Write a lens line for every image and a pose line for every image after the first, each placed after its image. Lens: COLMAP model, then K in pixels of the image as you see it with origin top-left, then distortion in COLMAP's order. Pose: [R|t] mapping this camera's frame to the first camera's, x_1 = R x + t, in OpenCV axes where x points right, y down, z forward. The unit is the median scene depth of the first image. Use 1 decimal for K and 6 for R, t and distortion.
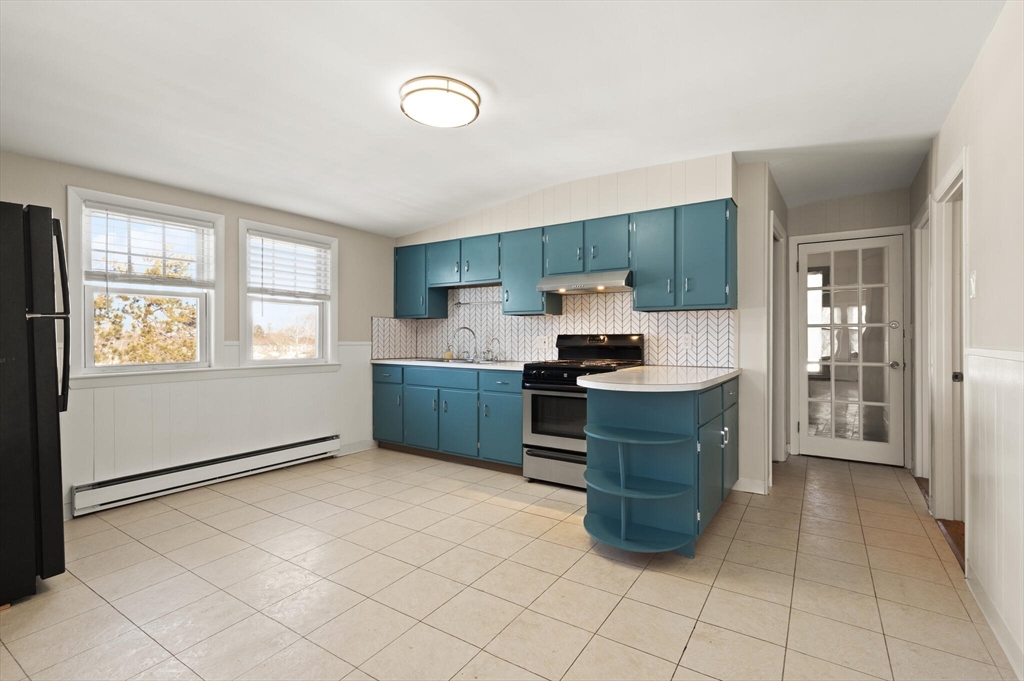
lens RADIAL K [[468.3, 0, 512.0], [0, 468.3, 340.5], [0, 0, 1]] dist [0.001756, 0.000193]
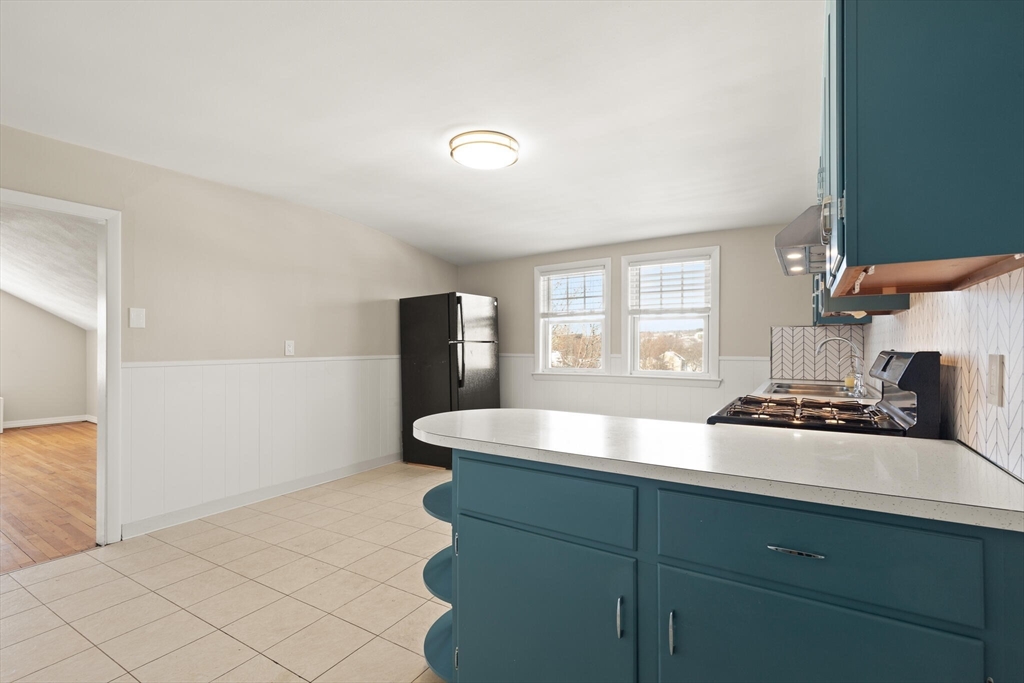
lens RADIAL K [[462.8, 0, 512.0], [0, 462.8, 341.5], [0, 0, 1]] dist [-0.000404, -0.000043]
pose [[0.032553, -0.017547, -0.999316, 0.584365], [-0.004402, 0.999834, -0.017700, -0.010000], [0.999460, 0.004975, 0.032470, 0.615574]]
